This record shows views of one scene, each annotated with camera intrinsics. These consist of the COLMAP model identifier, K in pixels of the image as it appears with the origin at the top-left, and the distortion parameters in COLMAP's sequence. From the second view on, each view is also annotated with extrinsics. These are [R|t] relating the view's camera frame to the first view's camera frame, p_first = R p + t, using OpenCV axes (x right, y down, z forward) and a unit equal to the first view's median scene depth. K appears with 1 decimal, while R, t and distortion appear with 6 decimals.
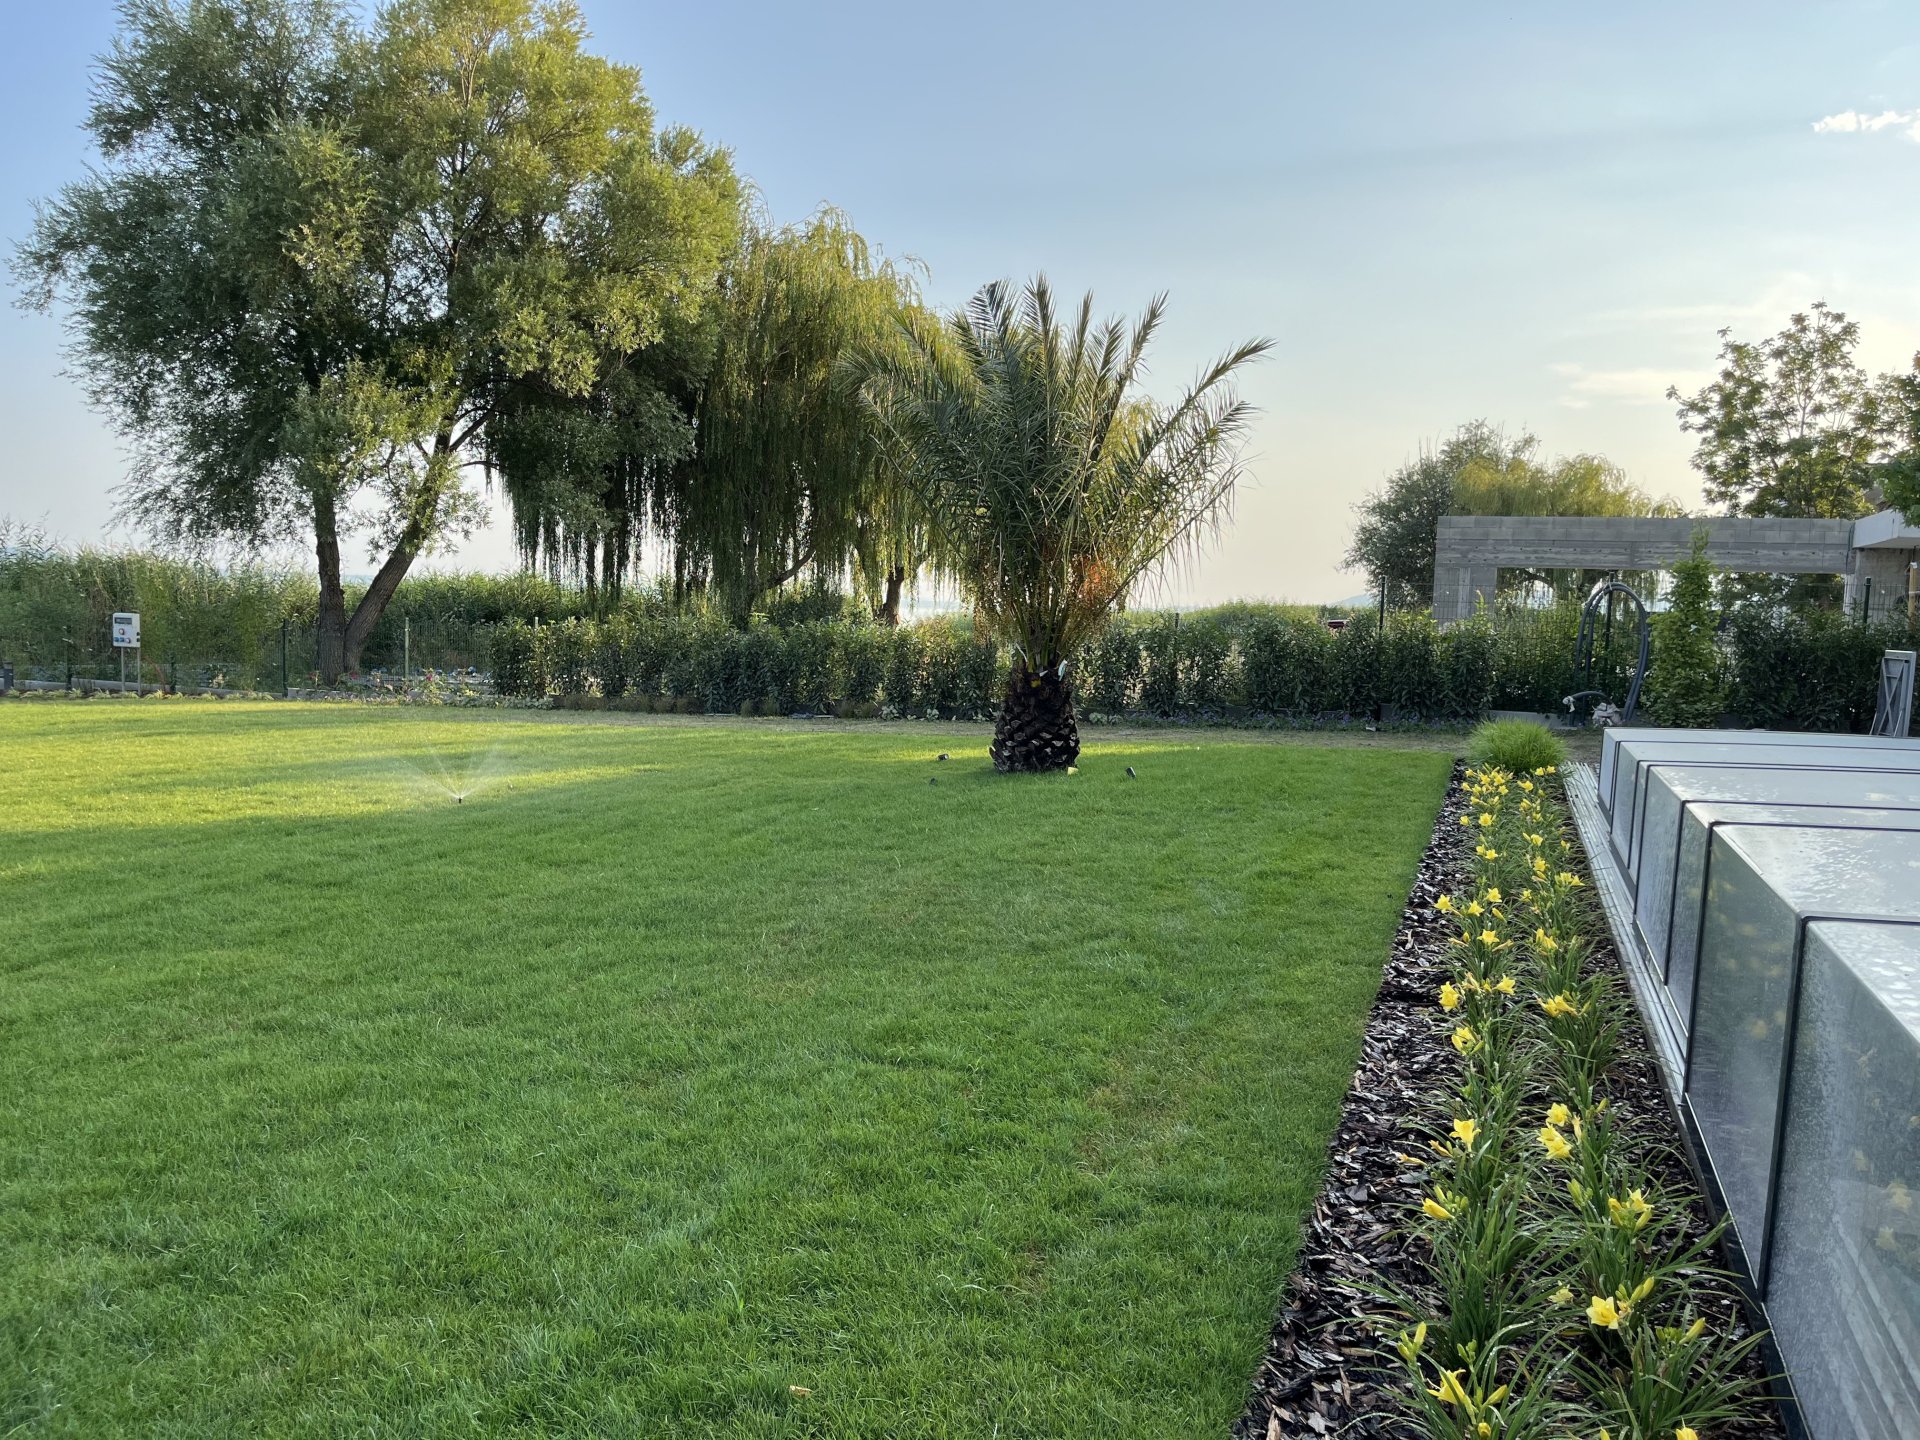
lens RADIAL K [[1415.9, 0, 960.0], [0, 1415.9, 720.0], [0, 0, 1]] dist [0.067754, -0.141780]
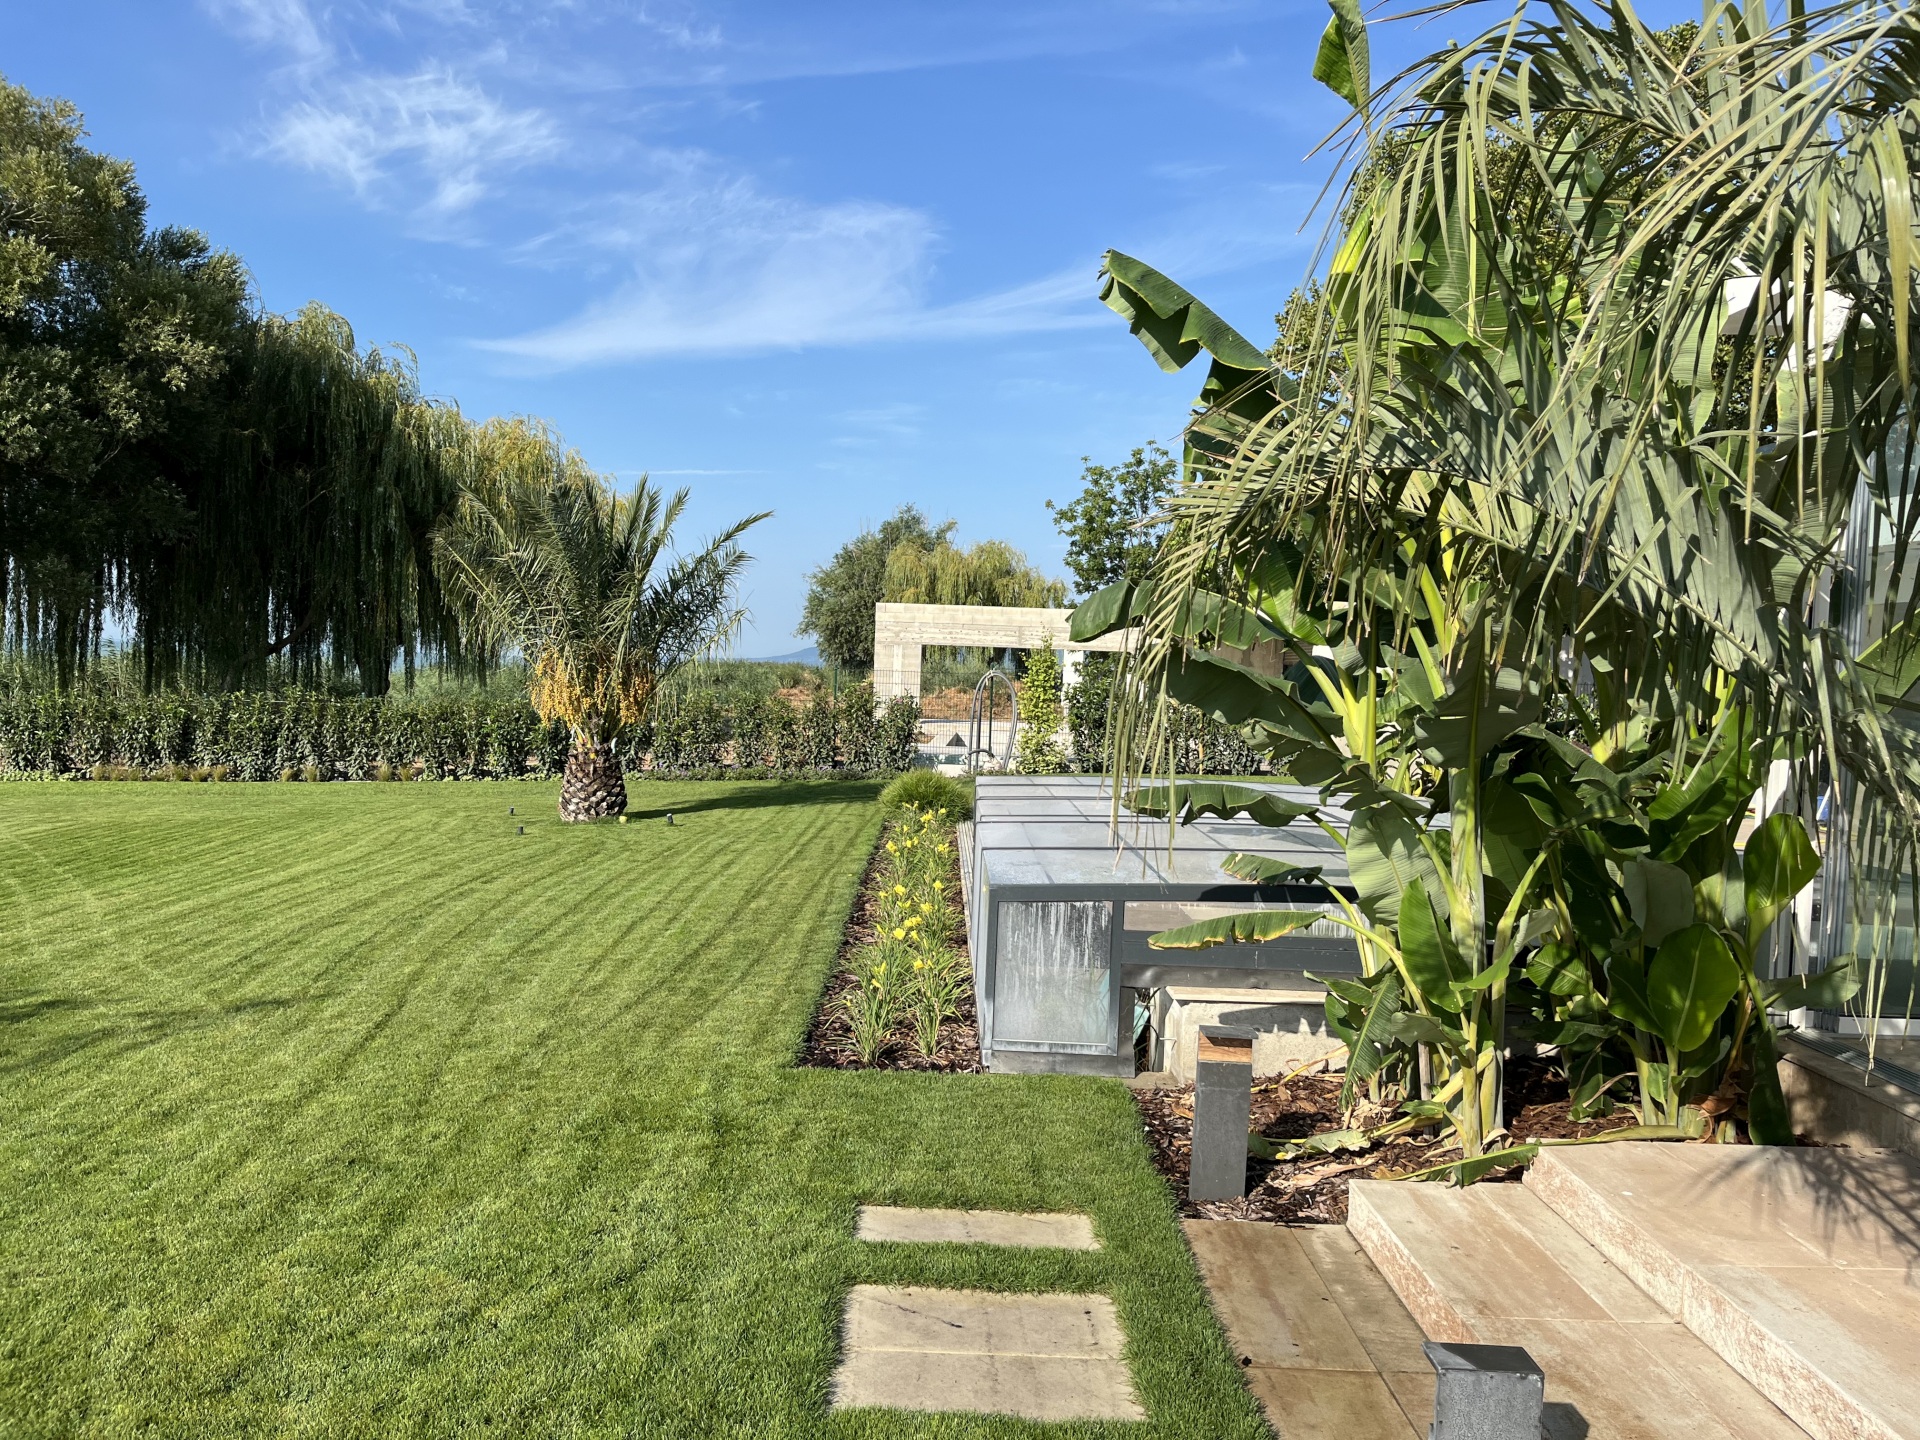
lens RADIAL K [[1485.9, 0, 960.0], [0, 1485.9, 720.0], [0, 0, 1]] dist [0.006872, -0.051352]
pose [[0.929234, -0.011986, 0.369297, -0.061578], [0.024134, 0.999308, -0.028293, -0.004528], [-0.368703, 0.035203, 0.928881, -0.188614]]
